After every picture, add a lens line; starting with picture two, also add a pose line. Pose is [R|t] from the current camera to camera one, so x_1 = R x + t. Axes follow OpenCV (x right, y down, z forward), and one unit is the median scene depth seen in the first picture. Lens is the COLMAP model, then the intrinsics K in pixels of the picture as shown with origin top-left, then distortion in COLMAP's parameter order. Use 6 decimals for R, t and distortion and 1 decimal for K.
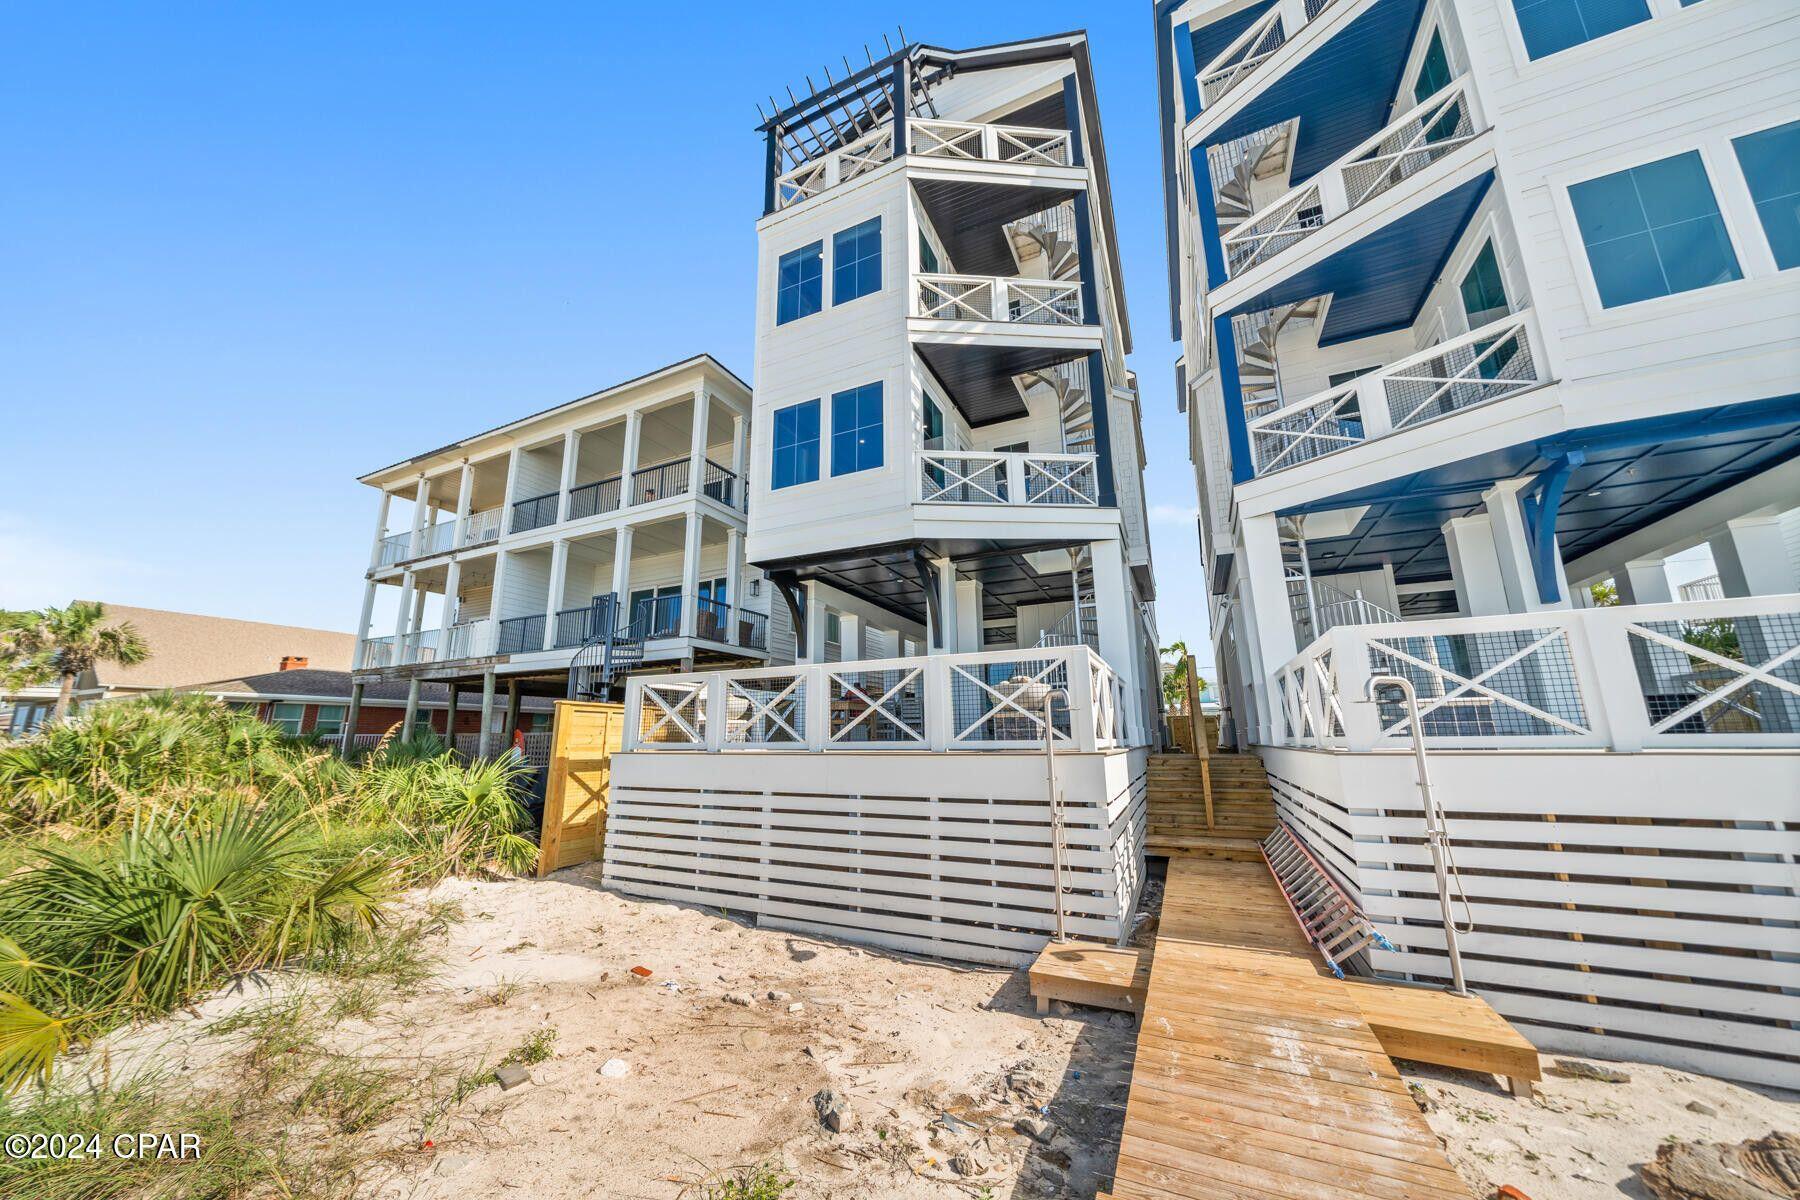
lens RADIAL K [[632.5, 0, 881.9], [0, 632.5, 606.2], [0, 0, 1]] dist [-0.008046, 0.000521]
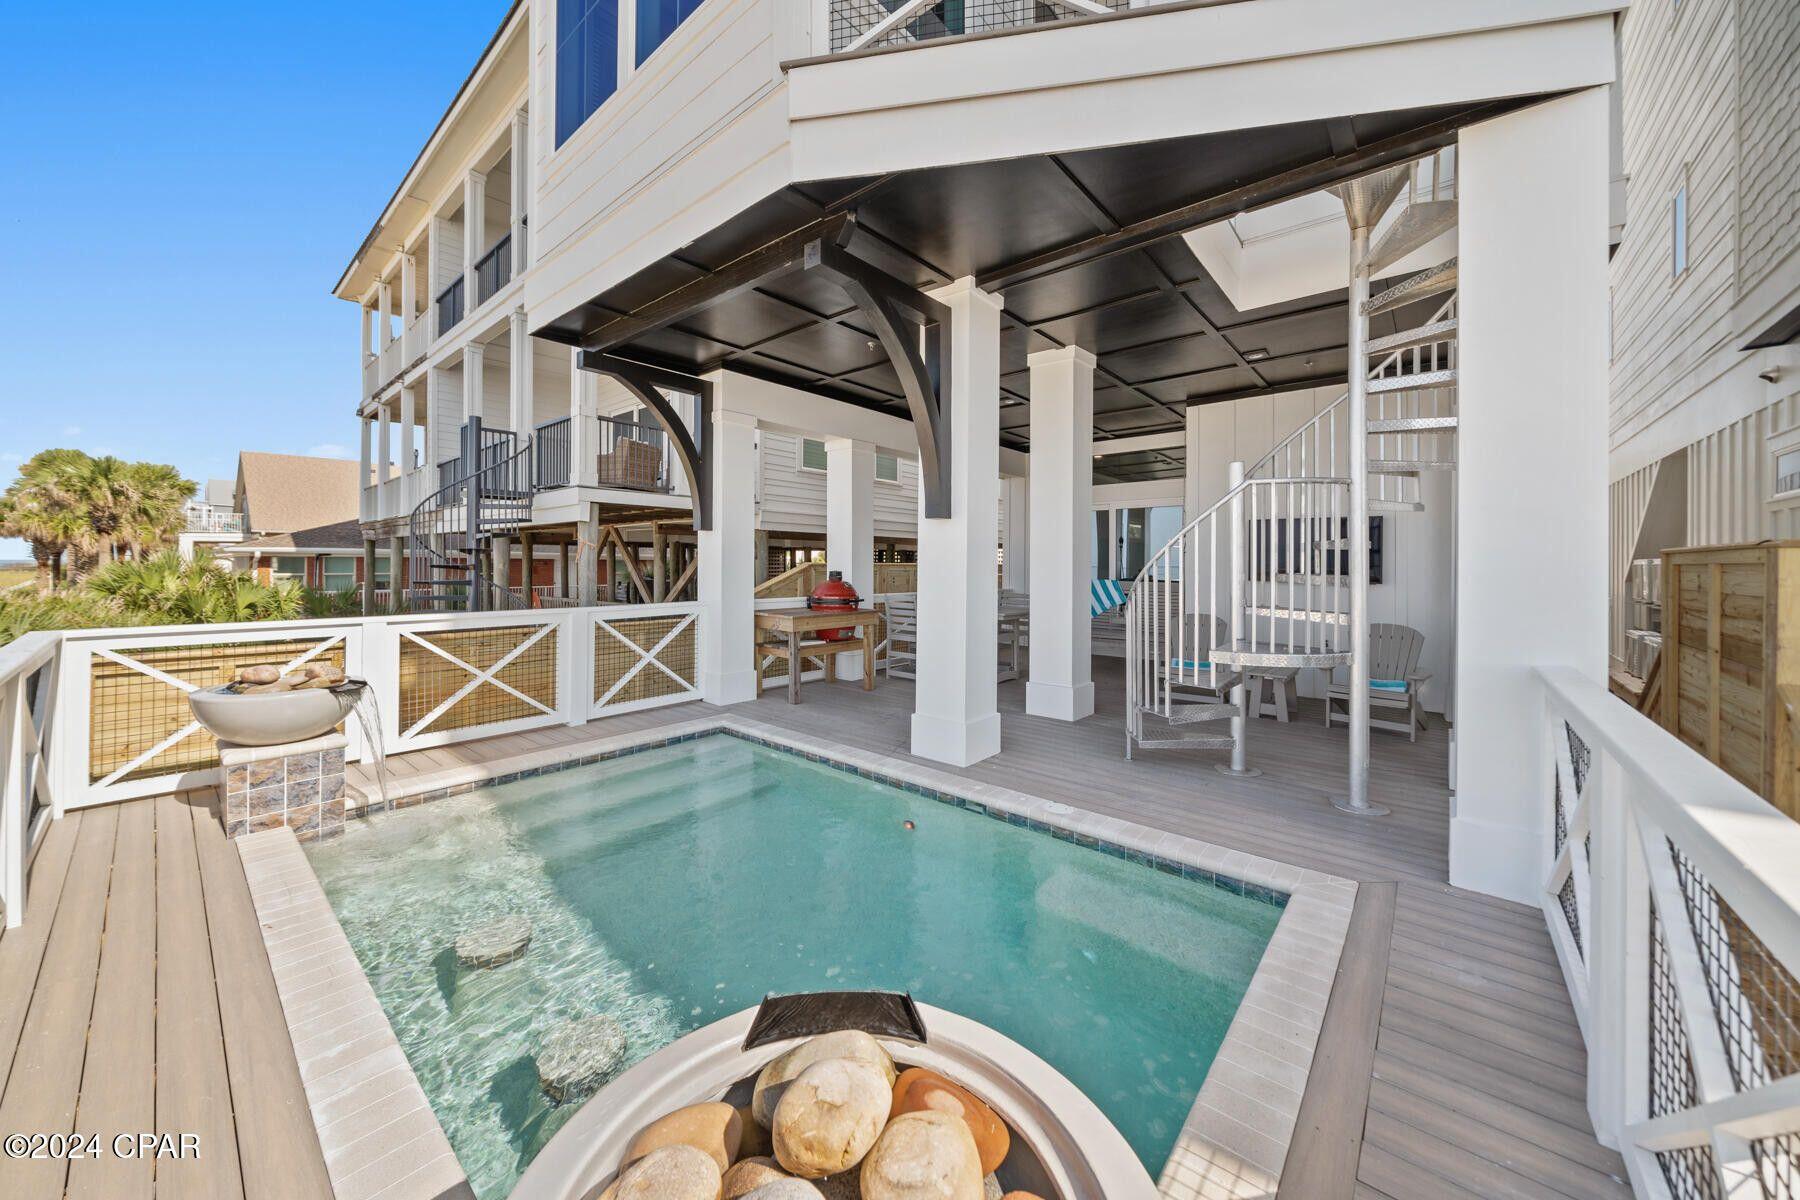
lens RADIAL K [[632.5, 0, 867.2], [0, 632.5, 568.0], [0, 0, 1]] dist [-0.008046, 0.000521]
pose [[0.960446, 0.019458, -0.277785, 0.135674], [0.041435, 0.976464, 0.211663, 0.008641], [0.275366, -0.214801, 0.937035, 0.527132]]
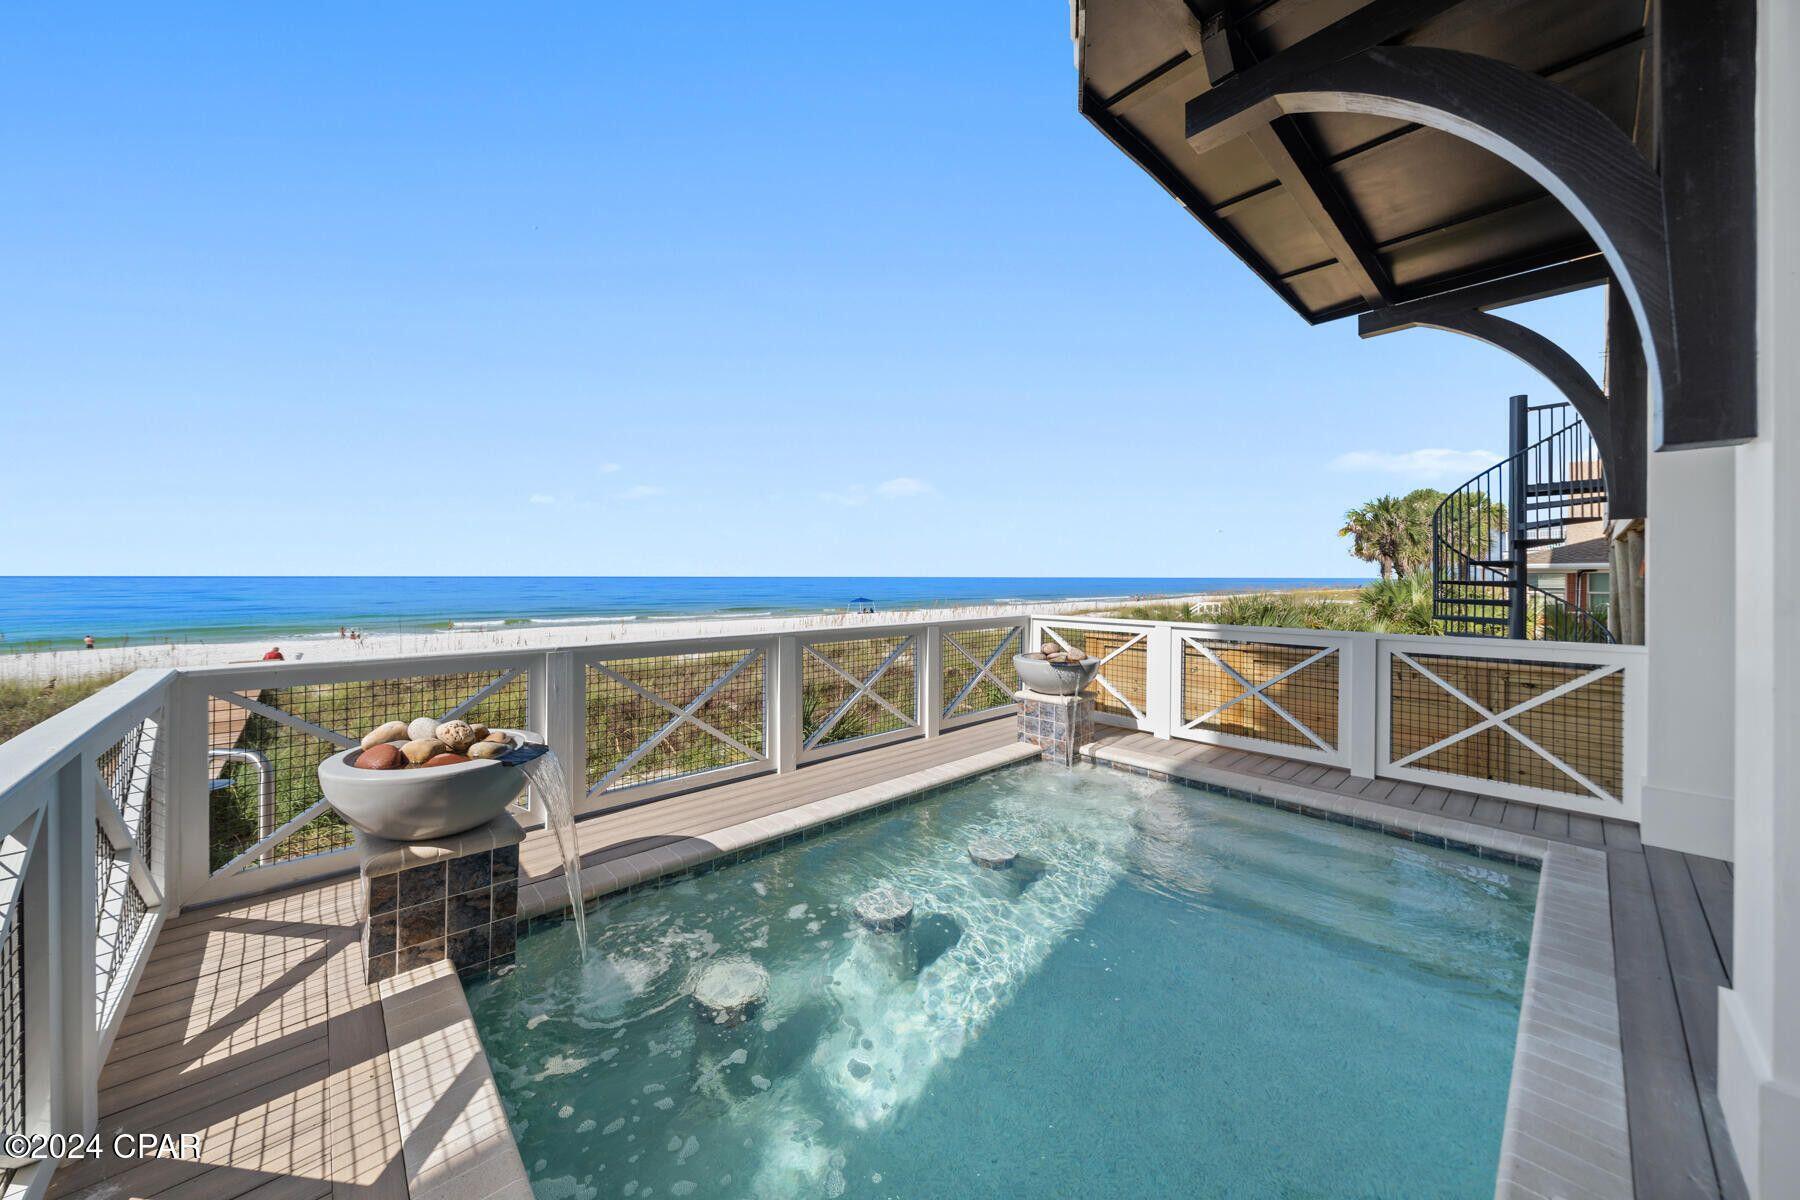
lens RADIAL K [[632.5, 0, 889.5], [0, 632.5, 573.2], [0, 0, 1]] dist [-0.008046, 0.000521]
pose [[-0.374632, 0.005400, -0.927158, 0.246955], [0.197668, 0.977458, -0.074178, 0.058612], [0.905858, -0.211059, -0.367255, 0.761988]]
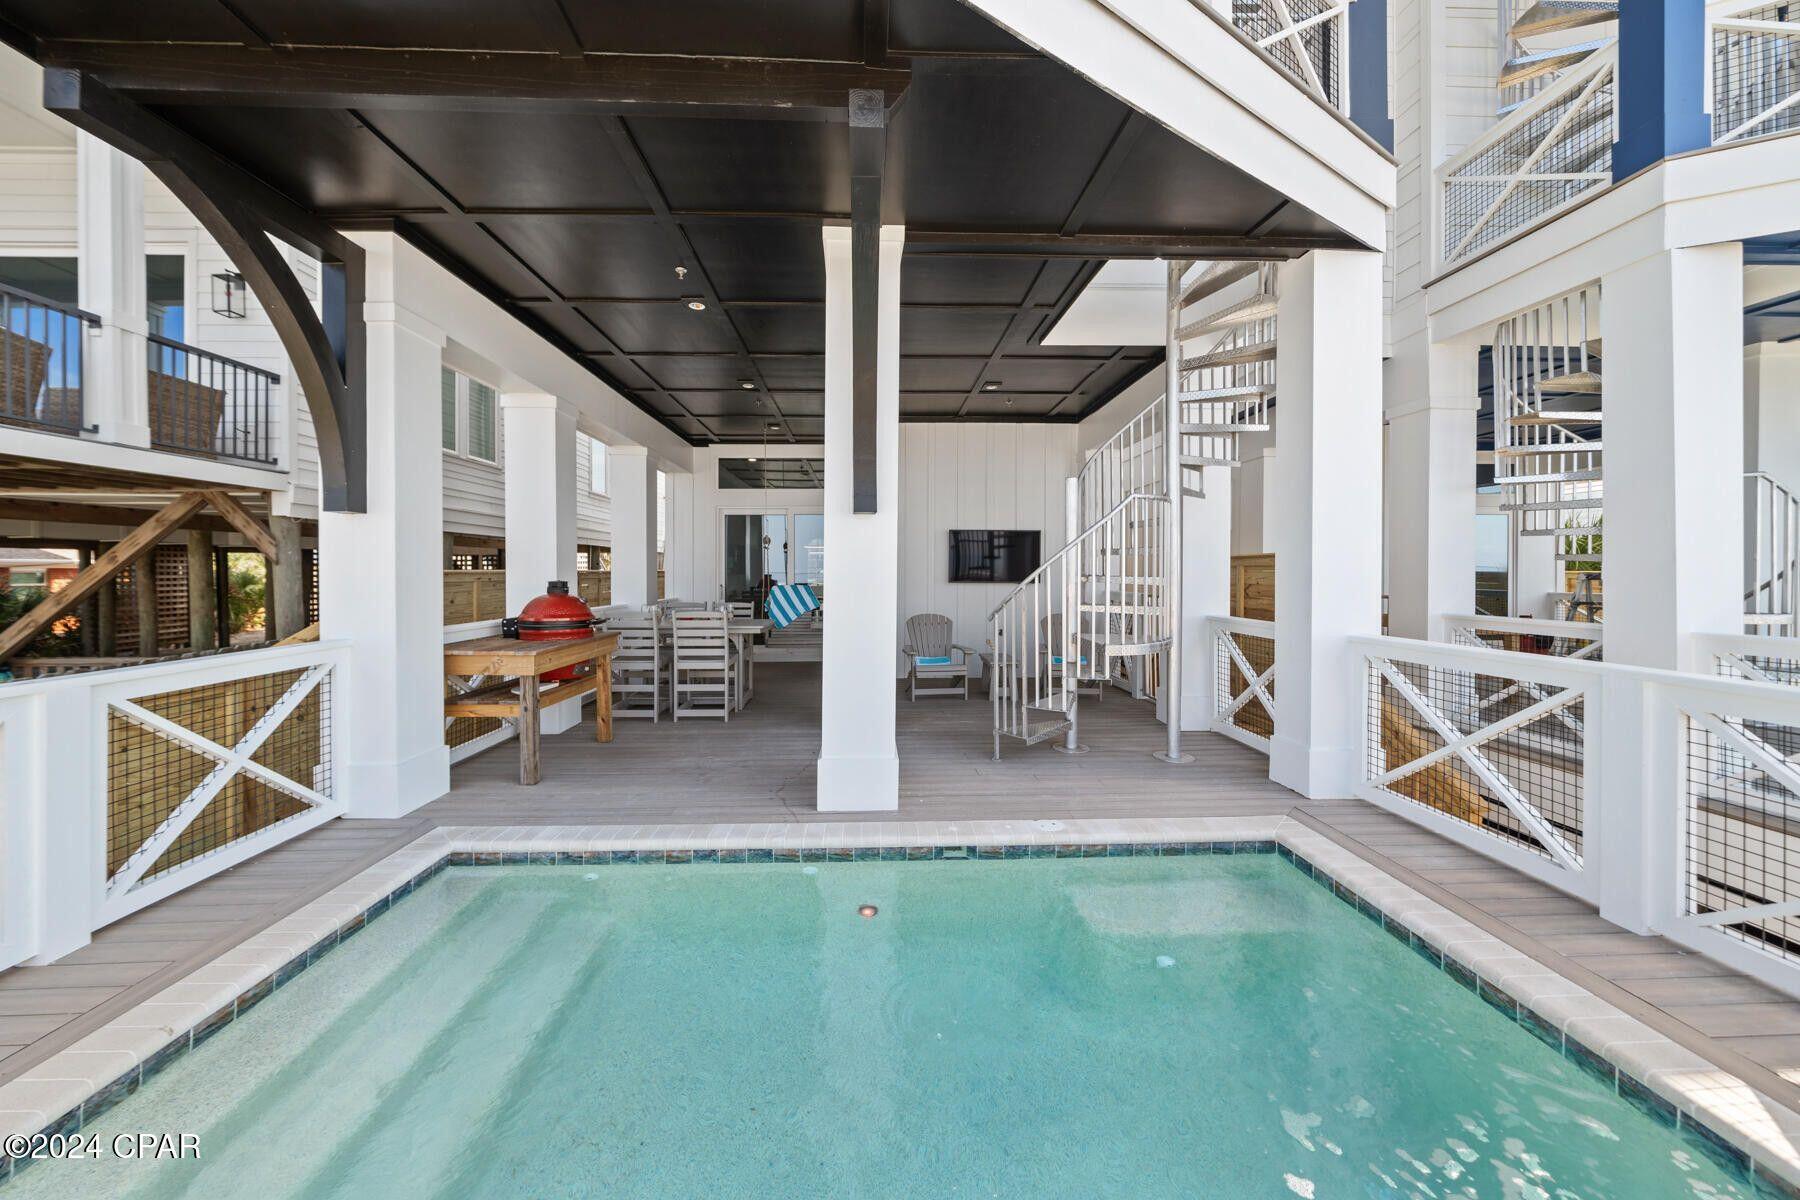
lens RADIAL K [[632.5, 0, 876.4], [0, 632.5, 575.5], [0, 0, 1]] dist [-0.008046, 0.000521]
pose [[0.889033, 0.006198, 0.457802, -0.042080], [-0.103911, 0.976547, 0.188570, 0.030228], [-0.445896, -0.215216, 0.868826, 0.613351]]
